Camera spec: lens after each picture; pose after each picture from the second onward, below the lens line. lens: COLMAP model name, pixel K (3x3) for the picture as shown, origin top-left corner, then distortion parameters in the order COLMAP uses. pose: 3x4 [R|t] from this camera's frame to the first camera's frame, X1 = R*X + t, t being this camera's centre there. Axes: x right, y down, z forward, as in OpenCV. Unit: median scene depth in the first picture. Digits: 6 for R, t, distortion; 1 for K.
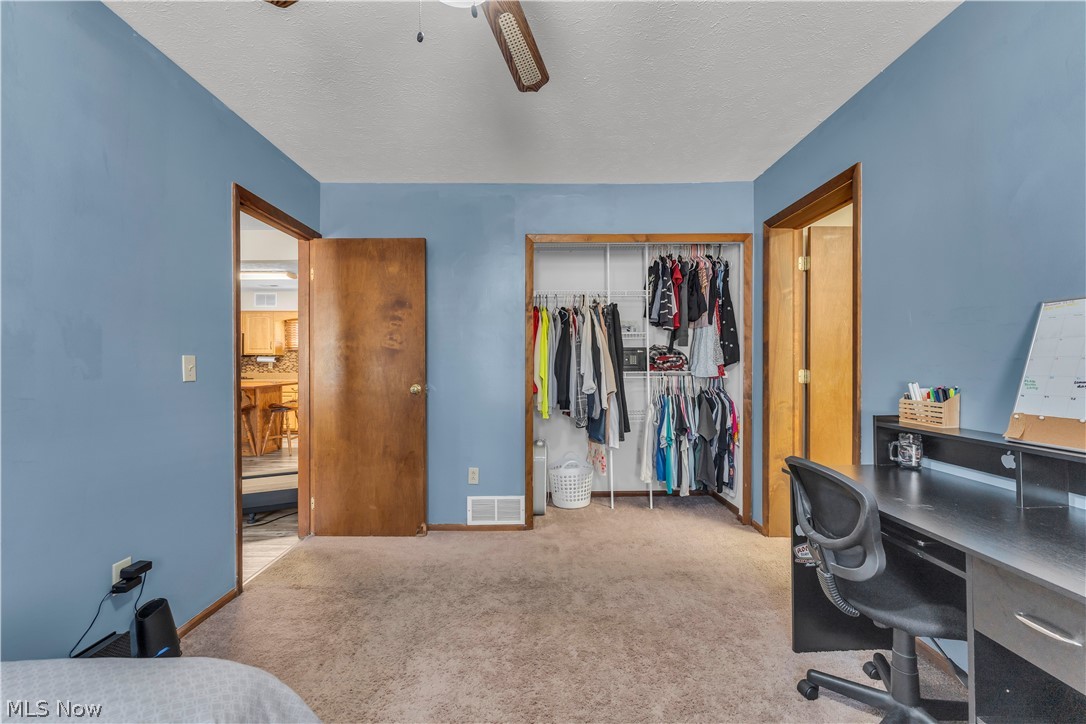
lens RADIAL K [[445.8, 0, 540.1], [0, 445.8, 361.3], [0, 0, 1]] dist [-0.000748, -0.000669]
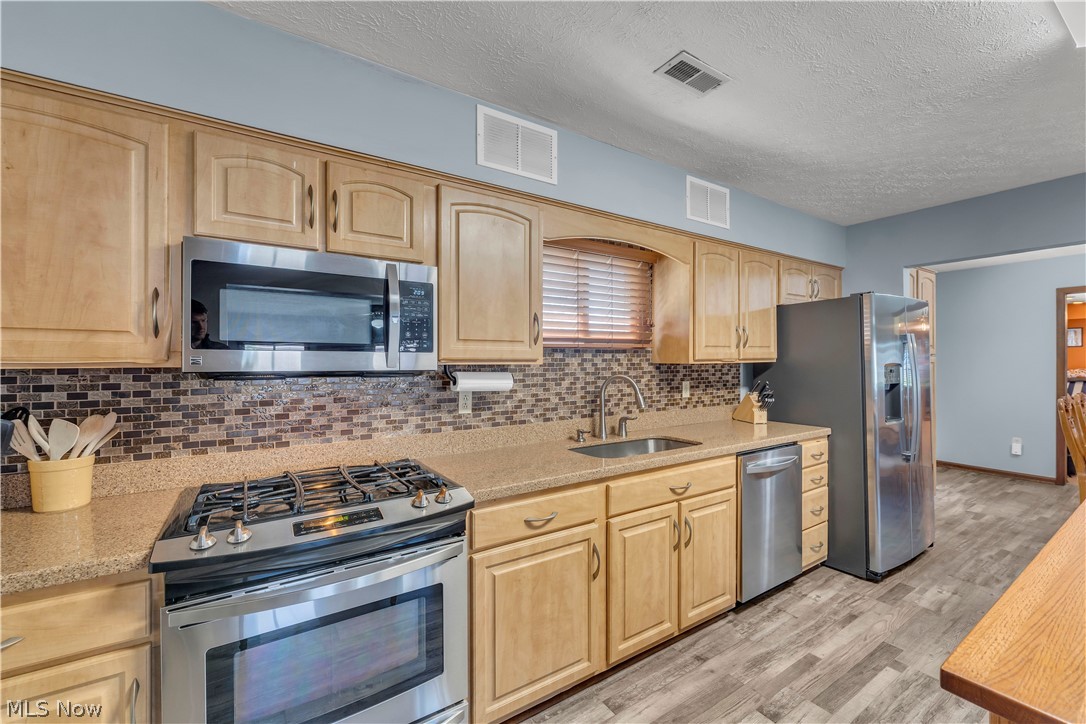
lens RADIAL K [[445.8, 0, 544.5], [0, 445.8, 362.6], [0, 0, 1]] dist [-0.000748, -0.000669]
pose [[0.843408, 0.000995, 0.537272, -0.709907], [-0.002607, 0.999994, 0.002240, -0.015688], [-0.537267, -0.003290, 0.843406, 0.750122]]
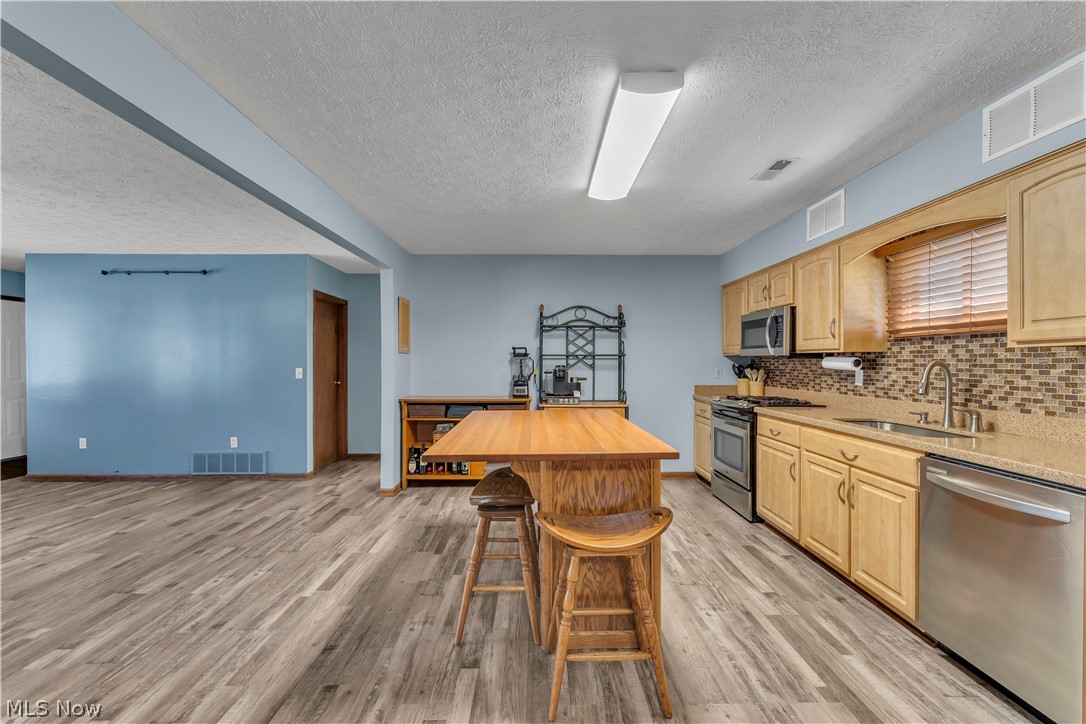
lens RADIAL K [[445.8, 0, 535.2], [0, 445.8, 363.7], [0, 0, 1]] dist [-0.000748, -0.000669]
pose [[-0.016538, 0.010533, -0.999808, -0.198617], [0.001654, 0.999943, 0.010507, -0.008537], [0.999862, -0.001480, -0.016554, 0.715938]]
